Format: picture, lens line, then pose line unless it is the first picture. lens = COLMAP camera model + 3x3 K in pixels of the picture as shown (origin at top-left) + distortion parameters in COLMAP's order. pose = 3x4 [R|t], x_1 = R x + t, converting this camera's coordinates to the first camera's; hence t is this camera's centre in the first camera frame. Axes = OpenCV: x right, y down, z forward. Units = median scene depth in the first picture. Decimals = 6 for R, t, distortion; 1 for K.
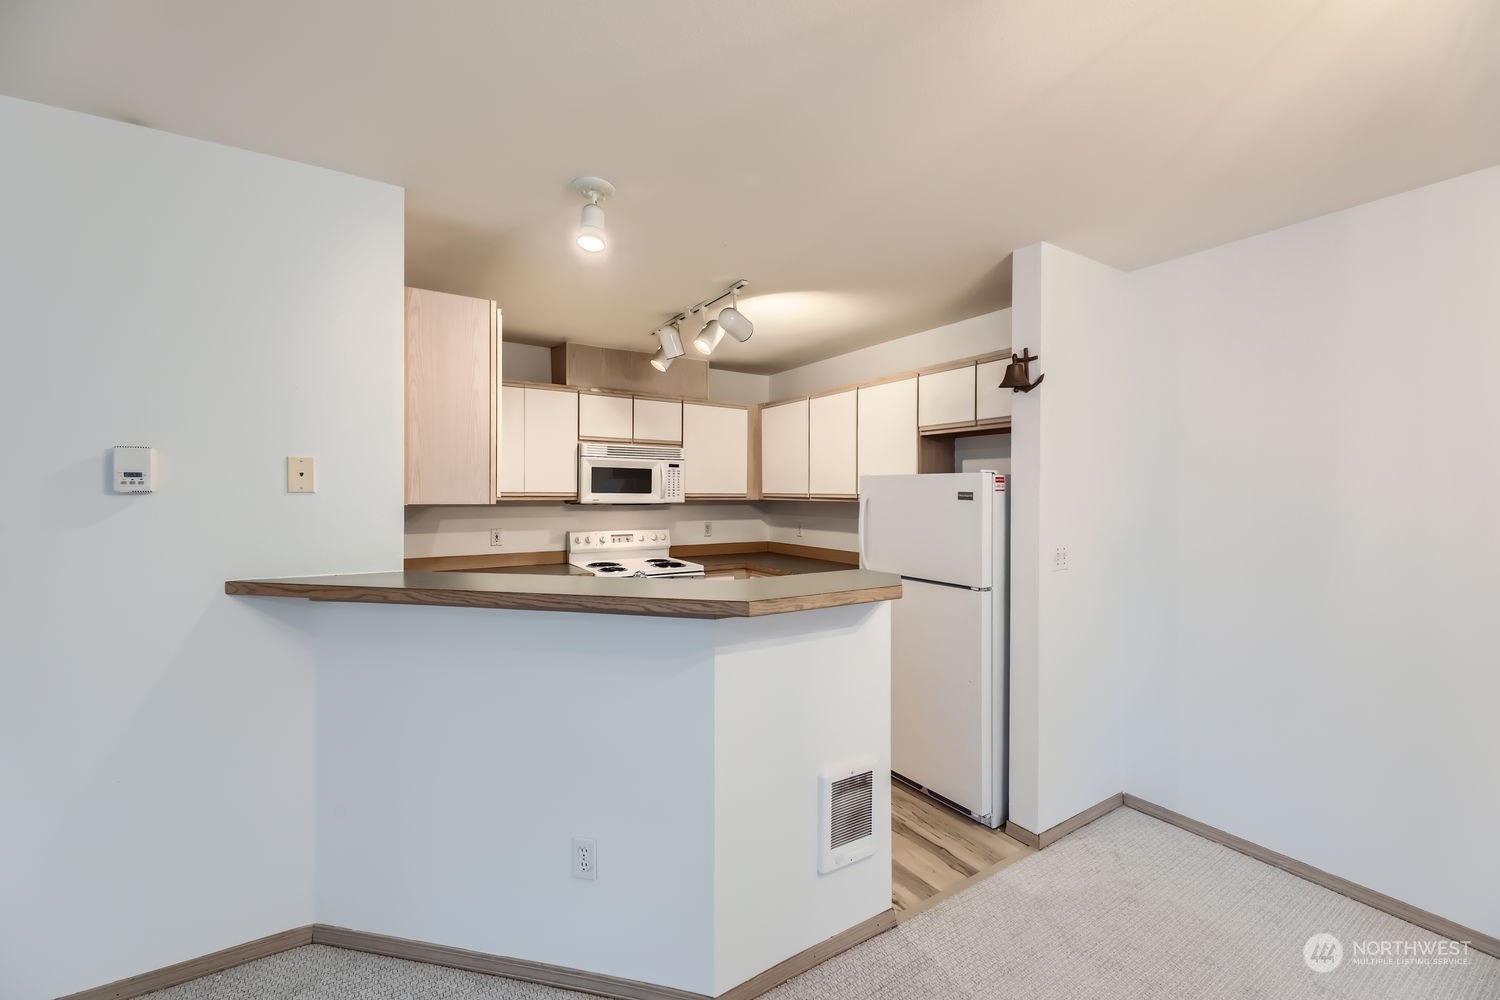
lens RADIAL K [[599.5, 0, 750.2], [0, 599.5, 496.0], [0, 0, 1]] dist [0.012070, -0.000091]
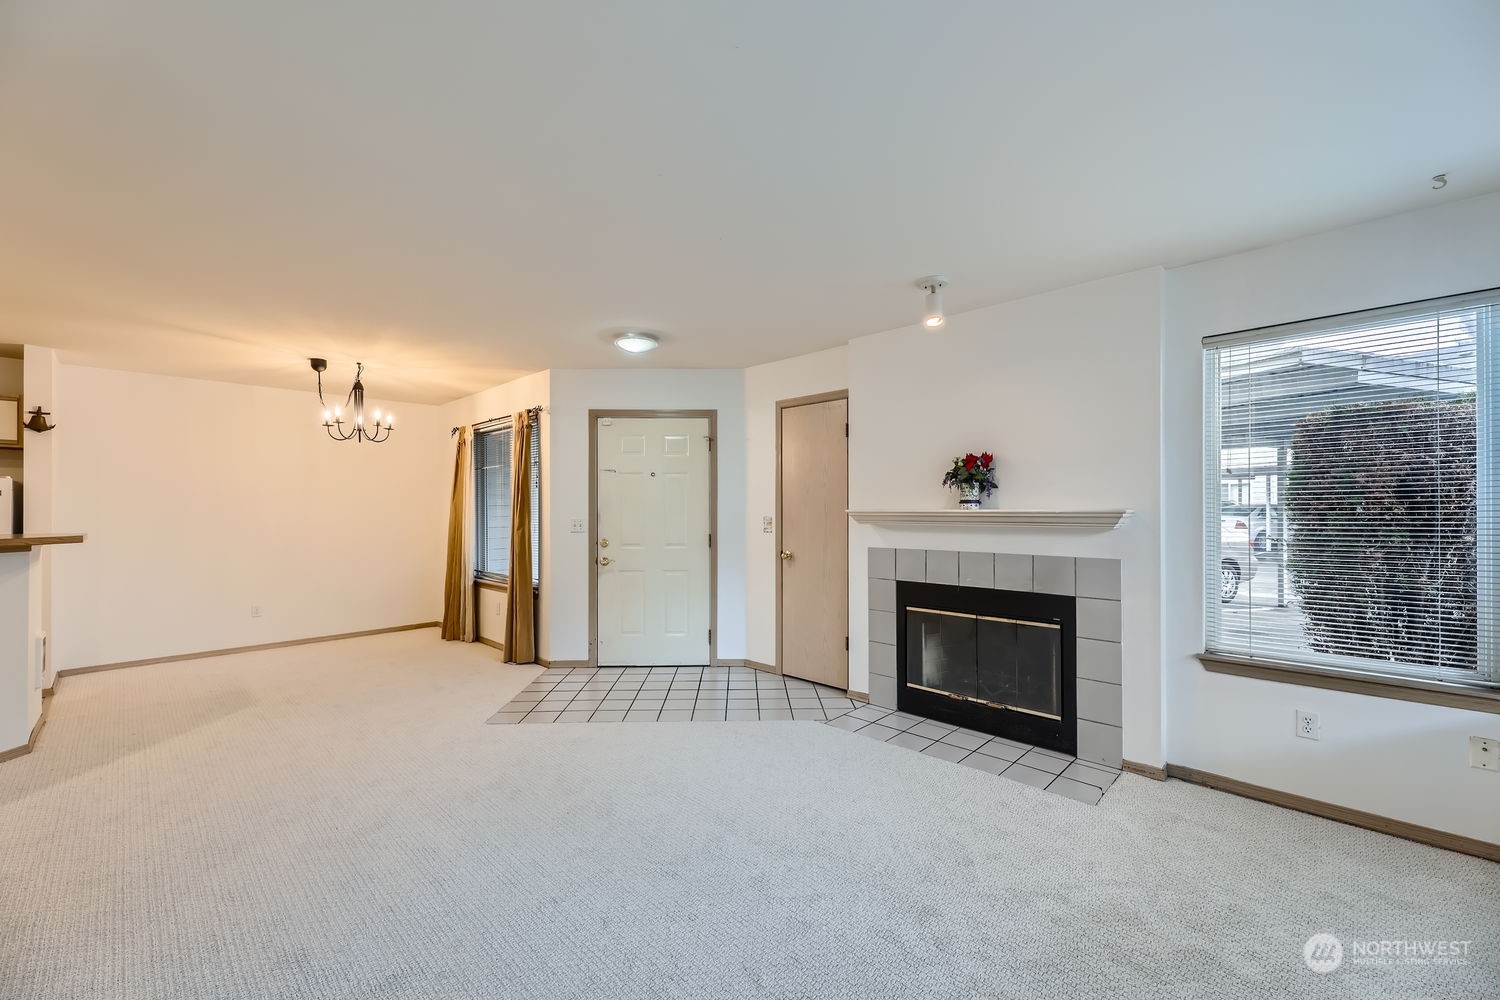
lens RADIAL K [[601.1, 0, 766.0], [0, 601.1, 506.4], [0, 0, 1]] dist [0.002639, -0.000300]
pose [[-0.250798, -0.000107, 0.968040, -1.394253], [0.003807, 0.999992, 0.001097, 0.035326], [-0.968032, 0.003960, -0.250795, -0.458852]]
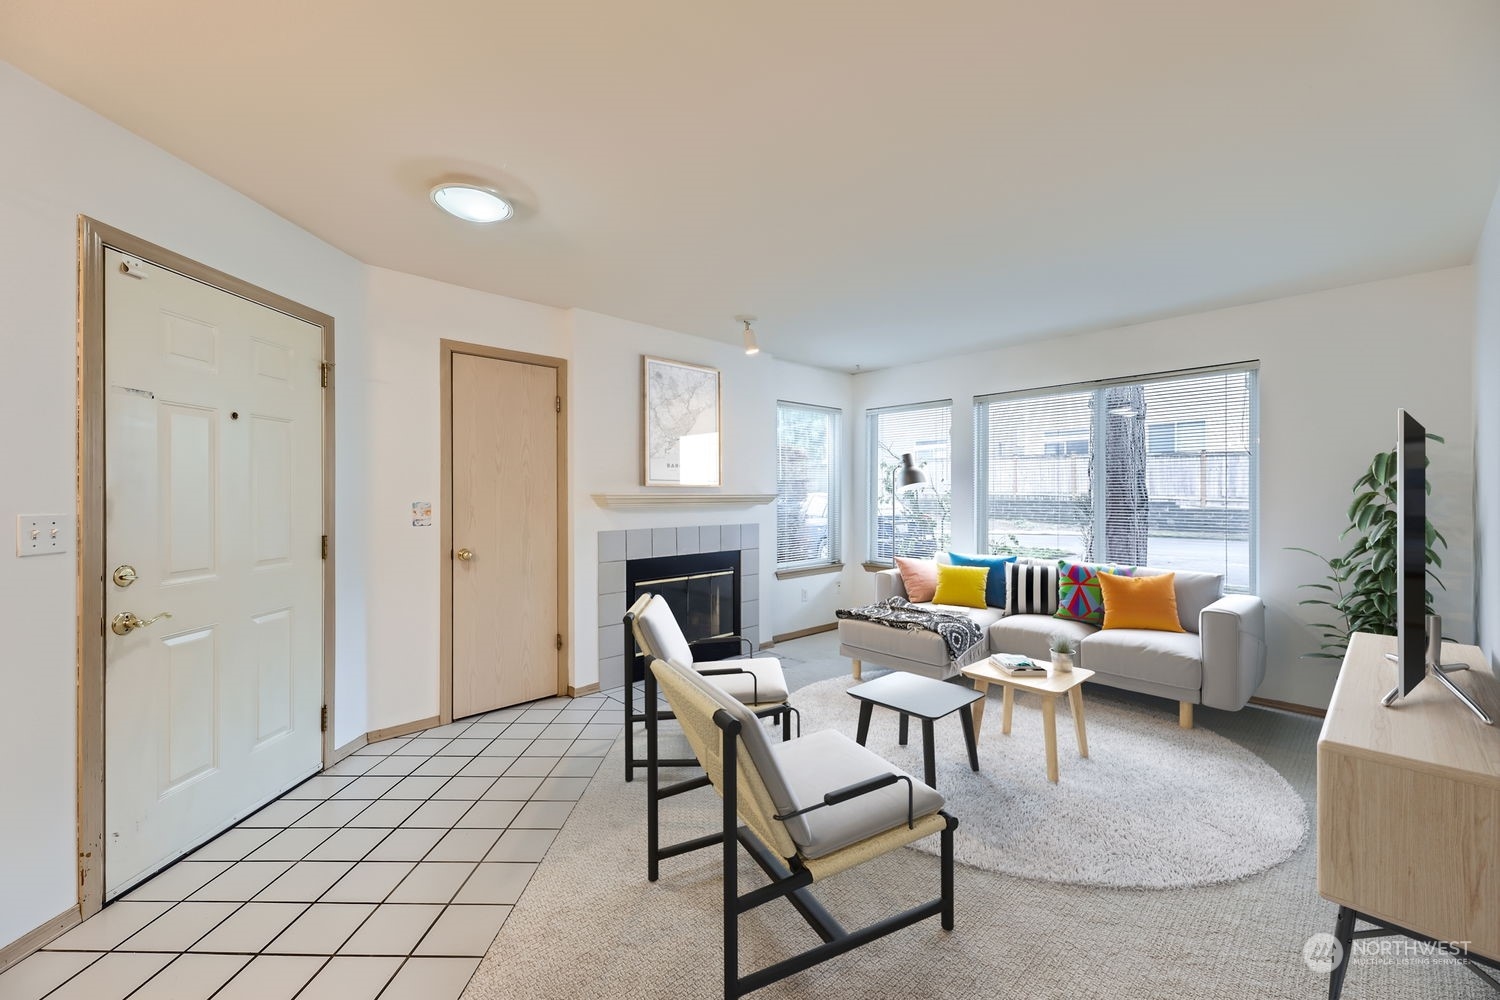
lens RADIAL K [[597.0, 0, 753.9], [0, 597.0, 494.6], [0, 0, 1]] dist [0.002283, -0.000430]
pose [[-0.978629, -0.005139, -0.205569, -0.224260], [-0.006144, 0.999972, 0.004248, 0.041980], [0.205542, 0.005421, -0.978633, 0.312758]]
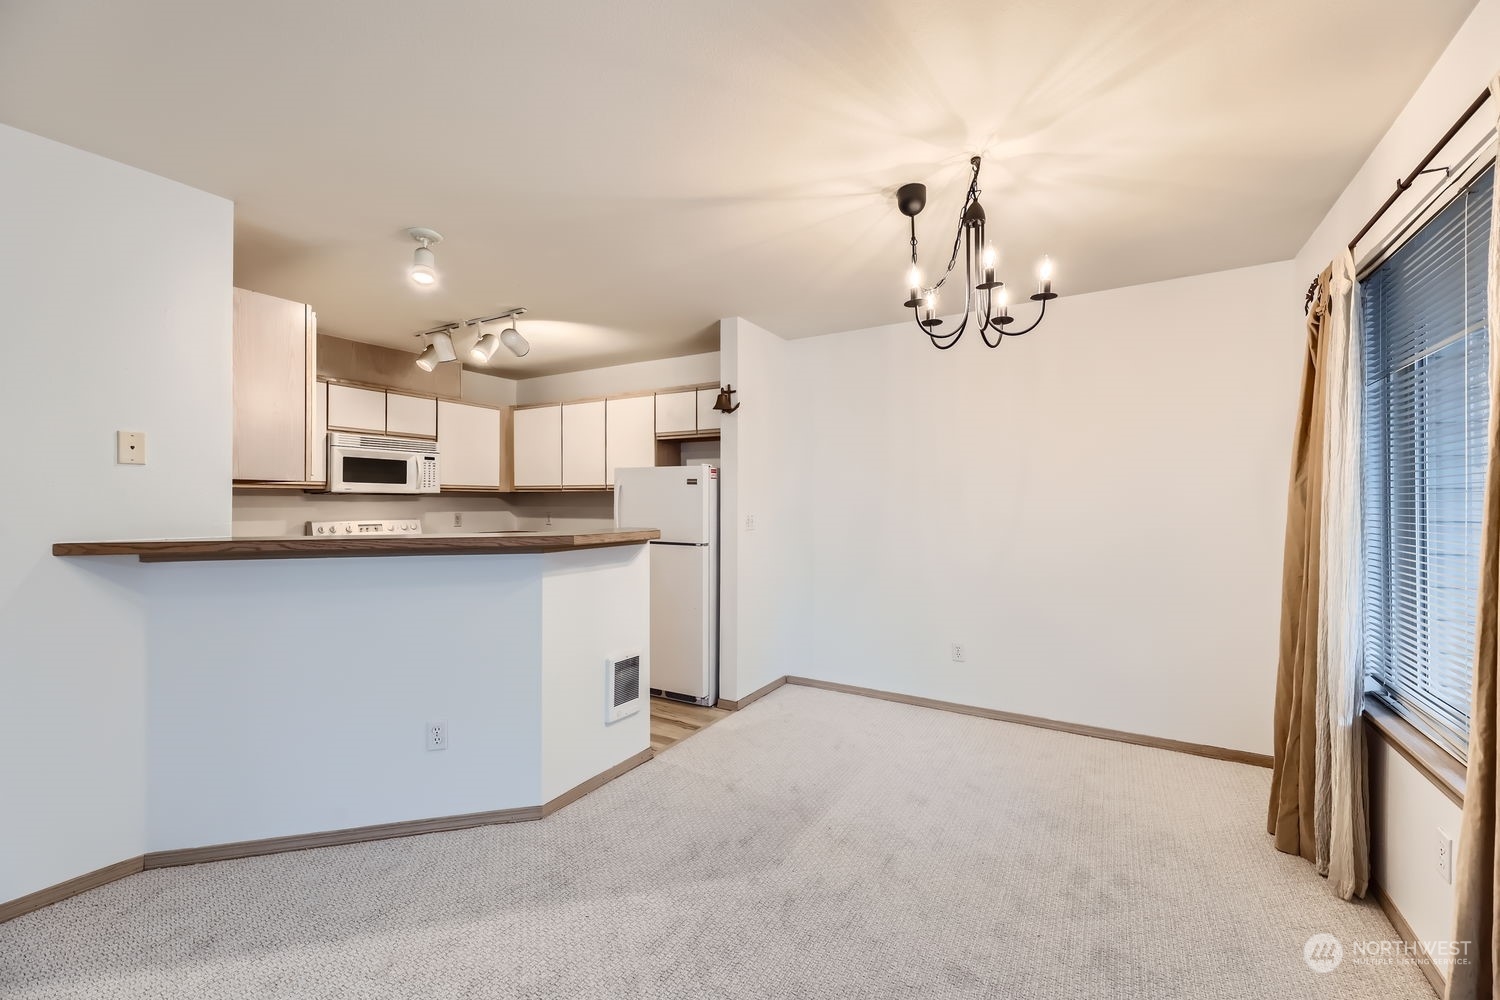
lens RADIAL K [[603.8, 0, 754.1], [0, 603.8, 503.1], [0, 0, 1]] dist [0.007285, -0.000651]
pose [[0.890438, -0.003536, 0.455091, -0.147807], [0.003373, 0.999994, 0.001172, 0.042626], [-0.455092, 0.000492, 0.890444, -0.316554]]
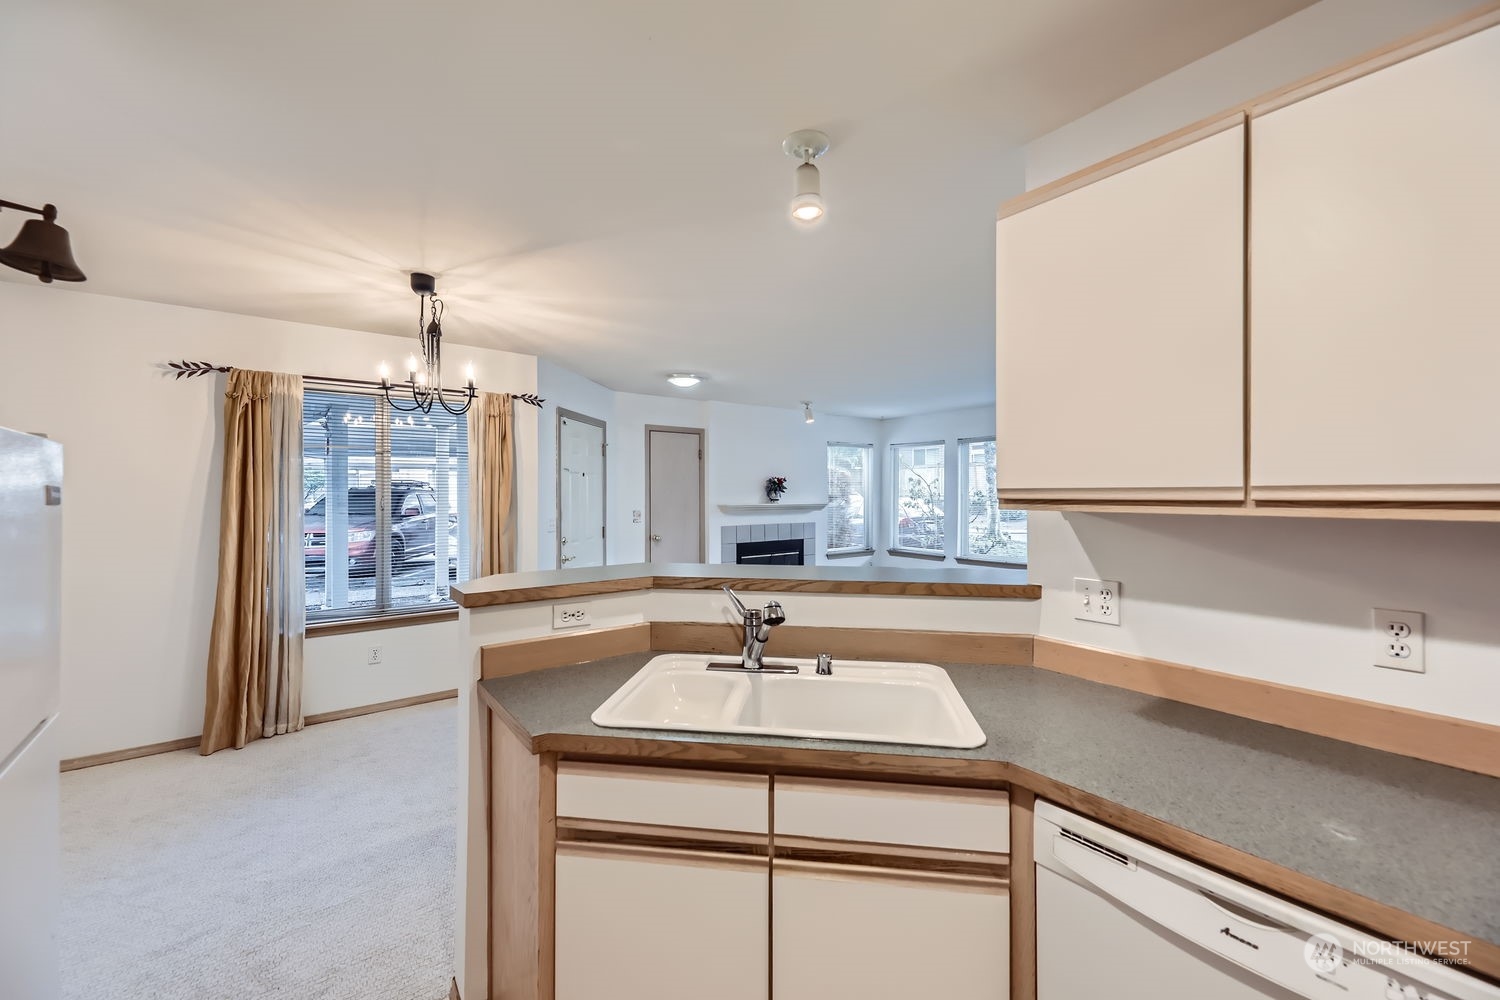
lens RADIAL K [[593.3, 0, 750.4], [0, 593.3, 494.5], [0, 0, 1]] dist [0.001285, -0.000052]
pose [[-0.995808, -0.004324, -0.091363, -0.064733], [-0.004850, 0.999973, 0.005544, -0.003912], [0.091336, 0.005964, -0.995802, 1.219835]]
